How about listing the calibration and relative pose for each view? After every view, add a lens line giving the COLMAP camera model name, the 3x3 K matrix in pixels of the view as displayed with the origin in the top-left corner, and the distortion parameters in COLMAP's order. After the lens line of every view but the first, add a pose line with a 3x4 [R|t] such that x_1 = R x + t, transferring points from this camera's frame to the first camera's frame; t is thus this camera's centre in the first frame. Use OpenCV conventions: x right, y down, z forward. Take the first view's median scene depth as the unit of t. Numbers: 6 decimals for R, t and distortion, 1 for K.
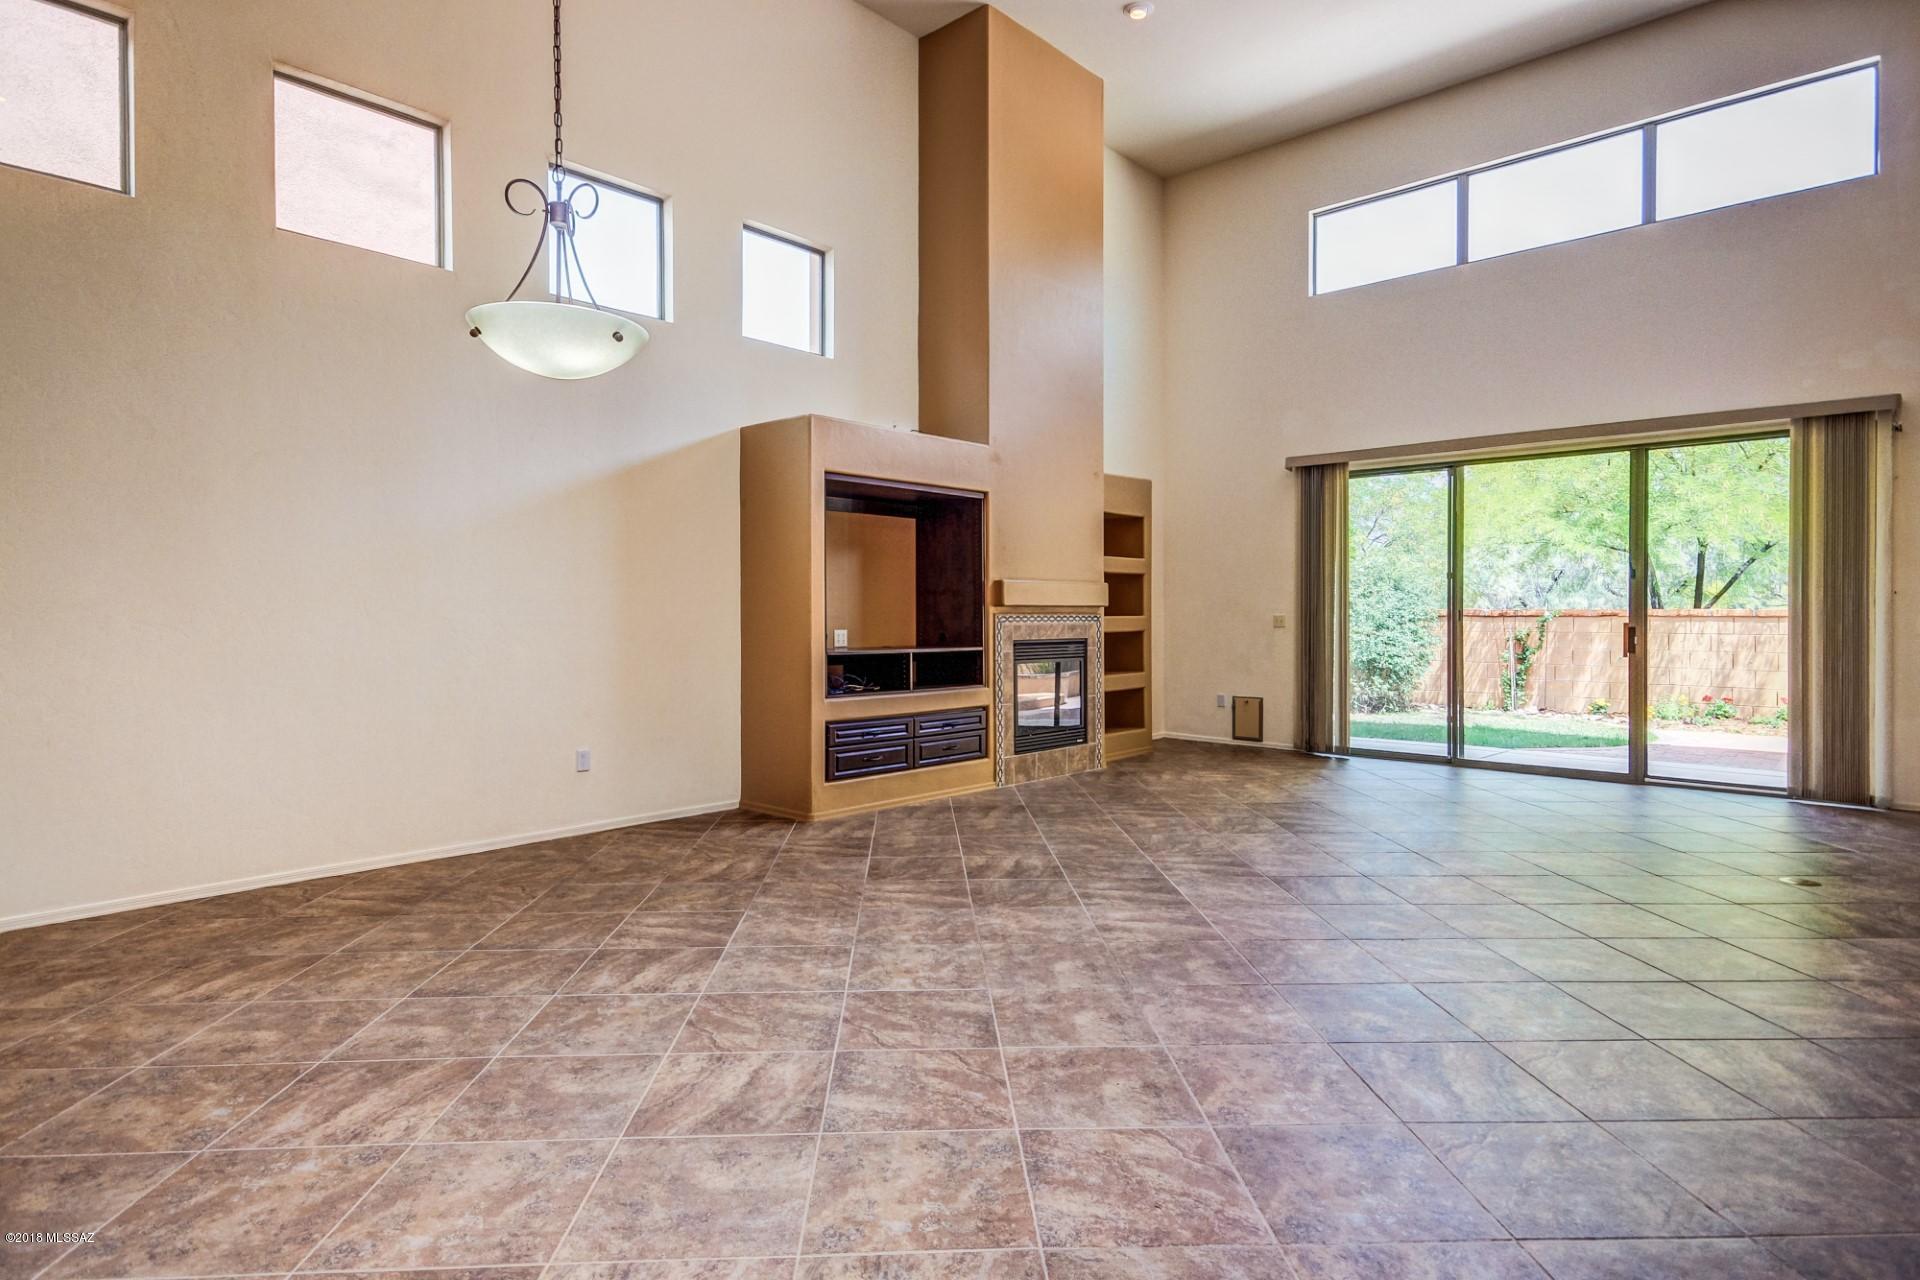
lens RADIAL K [[1041.8, 0, 969.6], [0, 1041.8, 616.4], [0, 0, 1]] dist [0.001480, -0.000552]
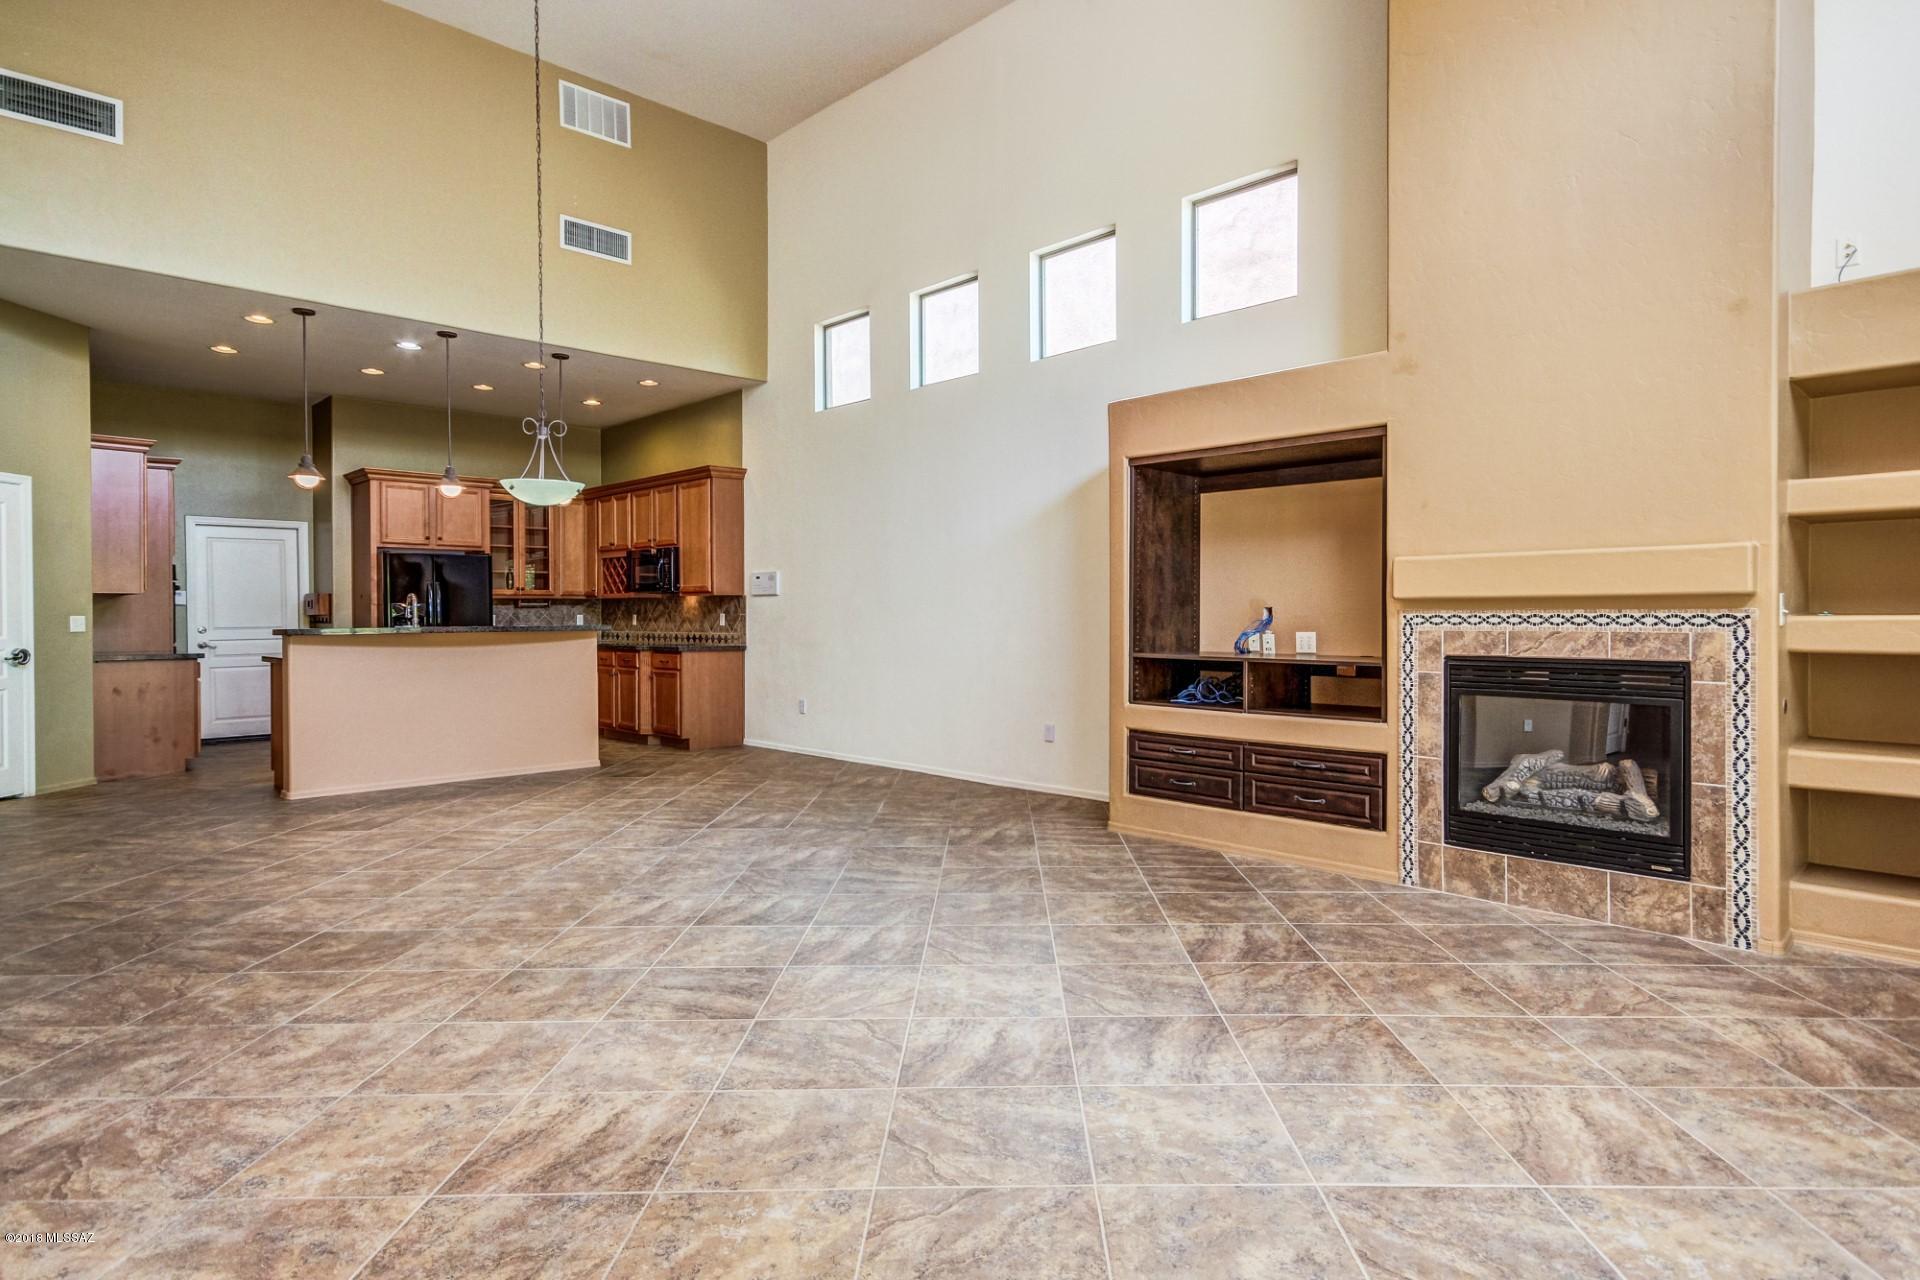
lens RADIAL K [[1041.8, 0, 969.6], [0, 1041.8, 616.4], [0, 0, 1]] dist [0.001480, -0.000552]
pose [[-0.043074, 0.003818, -0.999065, 0.661054], [-0.000075, 0.999993, 0.003825, -0.001718], [0.999072, 0.000240, -0.043073, 0.752001]]
